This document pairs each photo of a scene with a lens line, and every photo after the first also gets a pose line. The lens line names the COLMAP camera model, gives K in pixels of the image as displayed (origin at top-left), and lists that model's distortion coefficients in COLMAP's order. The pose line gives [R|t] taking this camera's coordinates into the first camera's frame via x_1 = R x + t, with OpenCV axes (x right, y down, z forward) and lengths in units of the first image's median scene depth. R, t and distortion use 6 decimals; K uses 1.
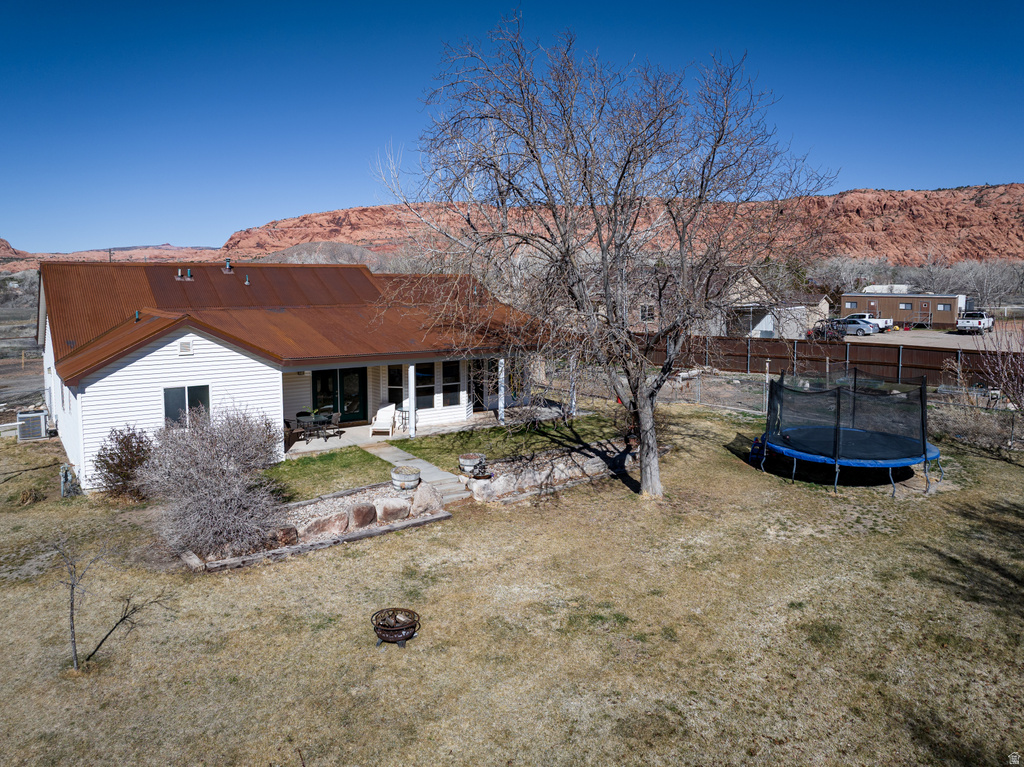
lens RADIAL K [[732.0, 0, 498.2], [0, 732.0, 340.8], [0, 0, 1]] dist [-0.023876, -0.001756]
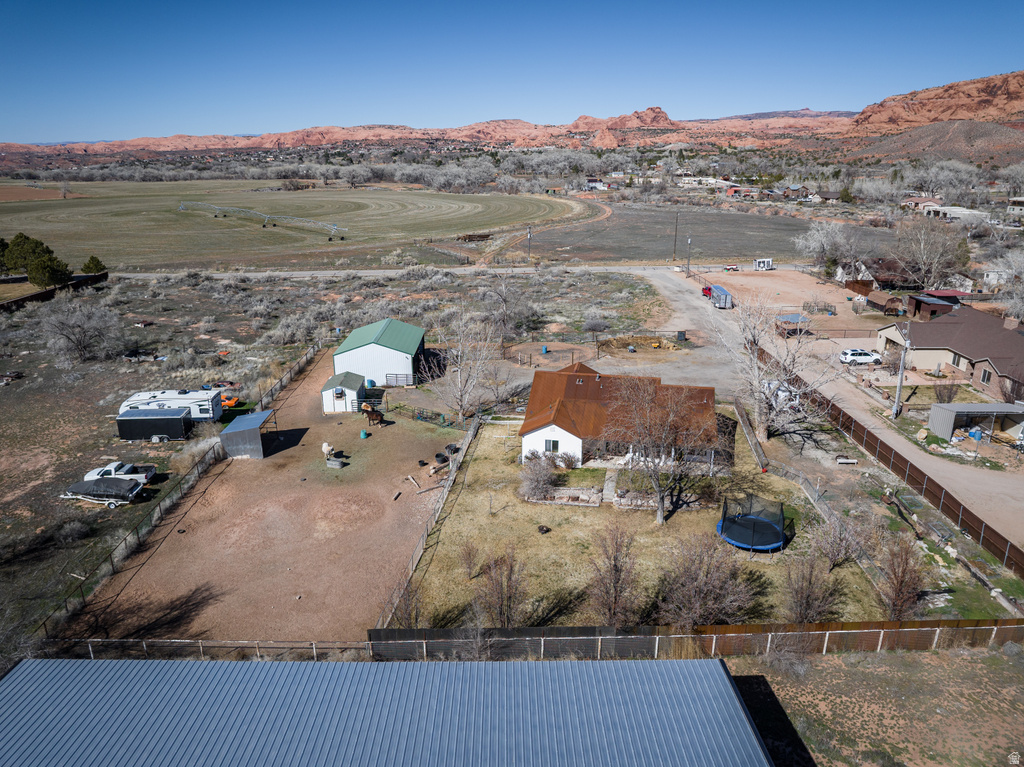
lens RADIAL K [[724.6, 0, 510.9], [0, 724.6, 385.6], [0, 0, 1]] dist [-0.056286, 0.024600]
pose [[0.697747, 0.227320, -0.679320, 1.436637], [-0.054548, 0.962421, 0.266026, -0.928385], [0.714265, -0.148564, 0.683926, -1.173421]]
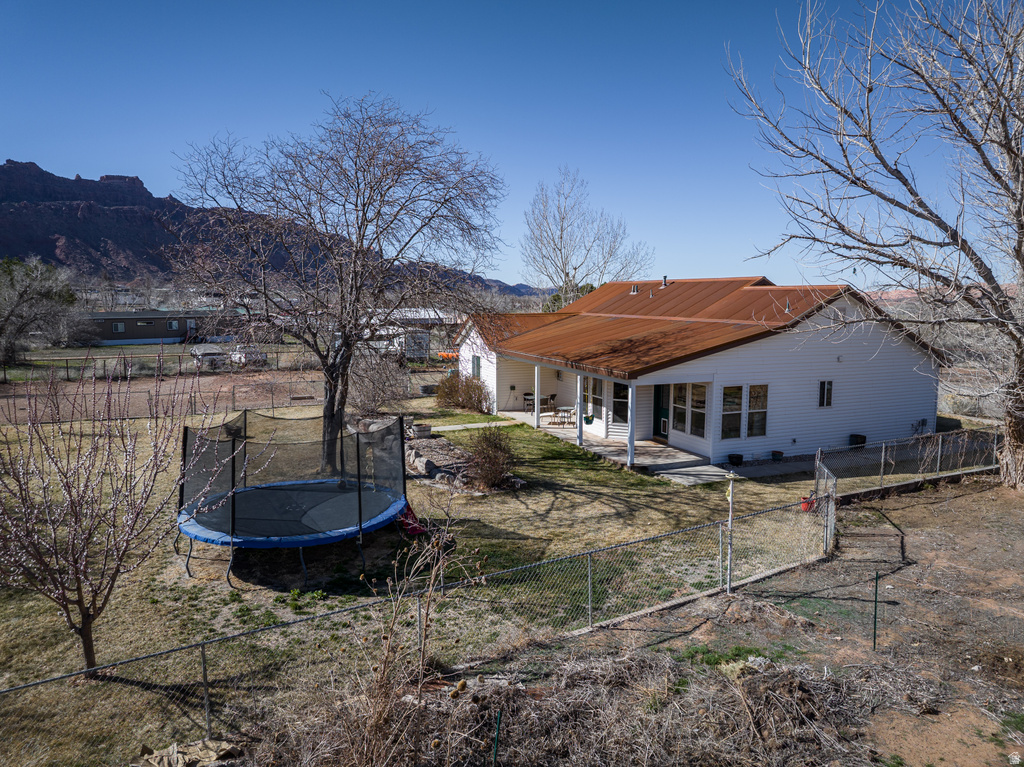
lens RADIAL K [[724.6, 0, 510.9], [0, 724.6, 385.6], [0, 0, 1]] dist [-0.056286, 0.024600]
pose [[-0.226622, 0.114213, -0.967263, 1.129798], [-0.071482, 0.988472, 0.133465, -0.102260], [0.971356, 0.099388, -0.215845, 1.354968]]
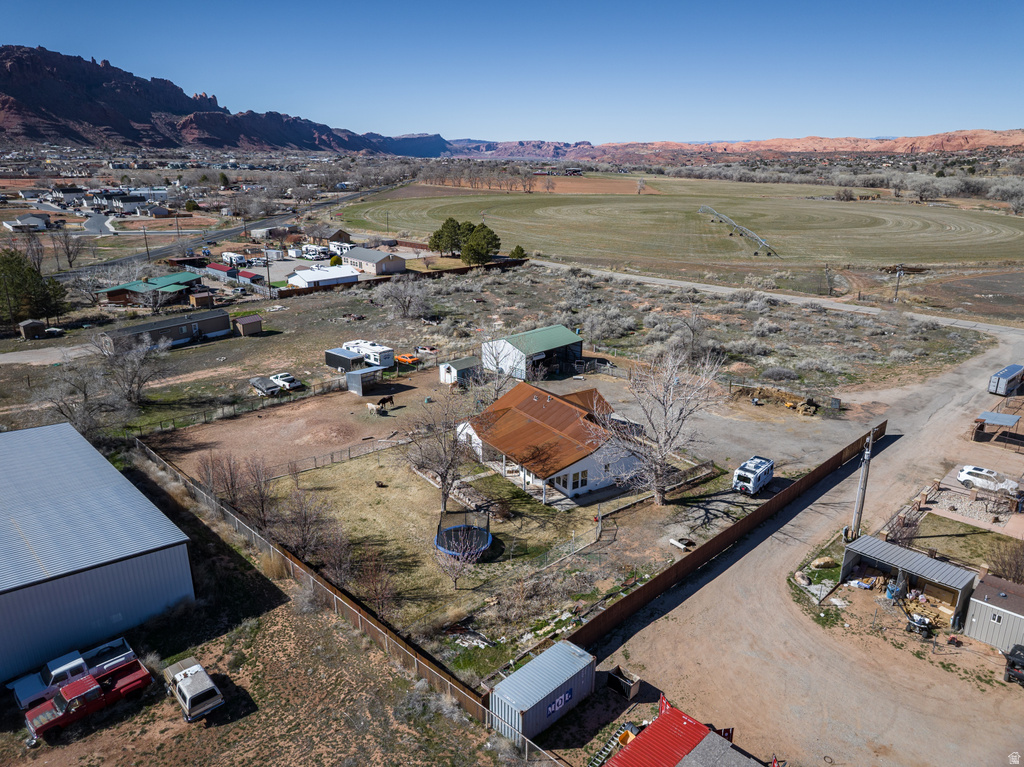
lens RADIAL K [[724.6, 0, 510.9], [0, 724.6, 385.6], [0, 0, 1]] dist [-0.056286, 0.024600]
pose [[-0.031175, 0.315961, -0.948260, 2.931370], [-0.076904, 0.945150, 0.317454, -1.323550], [0.996551, 0.082822, -0.005166, 1.144029]]
